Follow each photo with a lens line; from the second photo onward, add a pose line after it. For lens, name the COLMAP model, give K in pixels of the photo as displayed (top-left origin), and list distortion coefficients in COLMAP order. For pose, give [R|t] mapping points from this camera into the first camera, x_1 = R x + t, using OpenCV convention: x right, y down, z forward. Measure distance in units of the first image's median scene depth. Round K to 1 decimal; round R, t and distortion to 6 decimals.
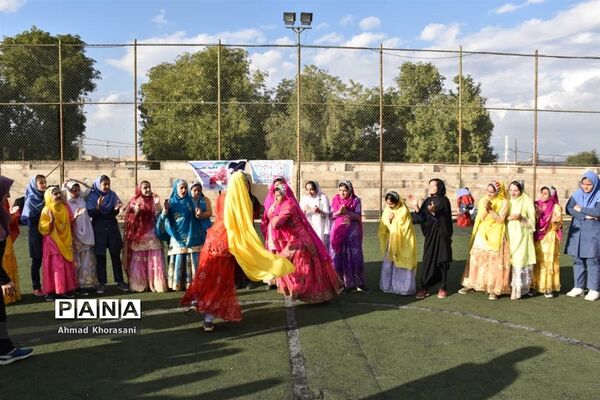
lens RADIAL K [[479.5, 0, 282.9], [0, 479.5, 193.4], [0, 0, 1]] dist [-0.129920, 0.105011]
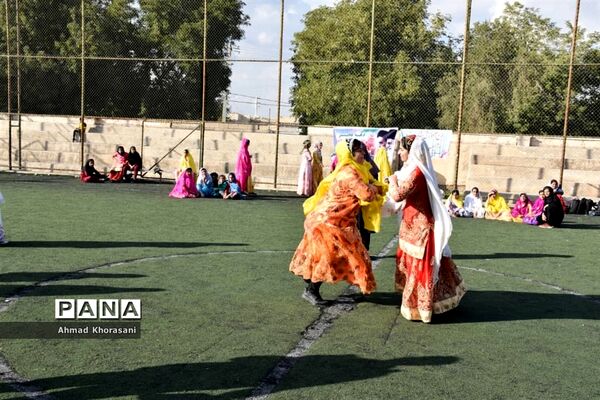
lens RADIAL K [[720.6, 0, 297.7], [0, 720.6, 202.4], [0, 0, 1]] dist [0.131989, 0.000000]
pose [[0.949118, 0.070819, -0.306853, 0.126972], [-0.058981, 0.997119, 0.047696, 0.010549], [0.309347, -0.027170, 0.950561, -0.248601]]
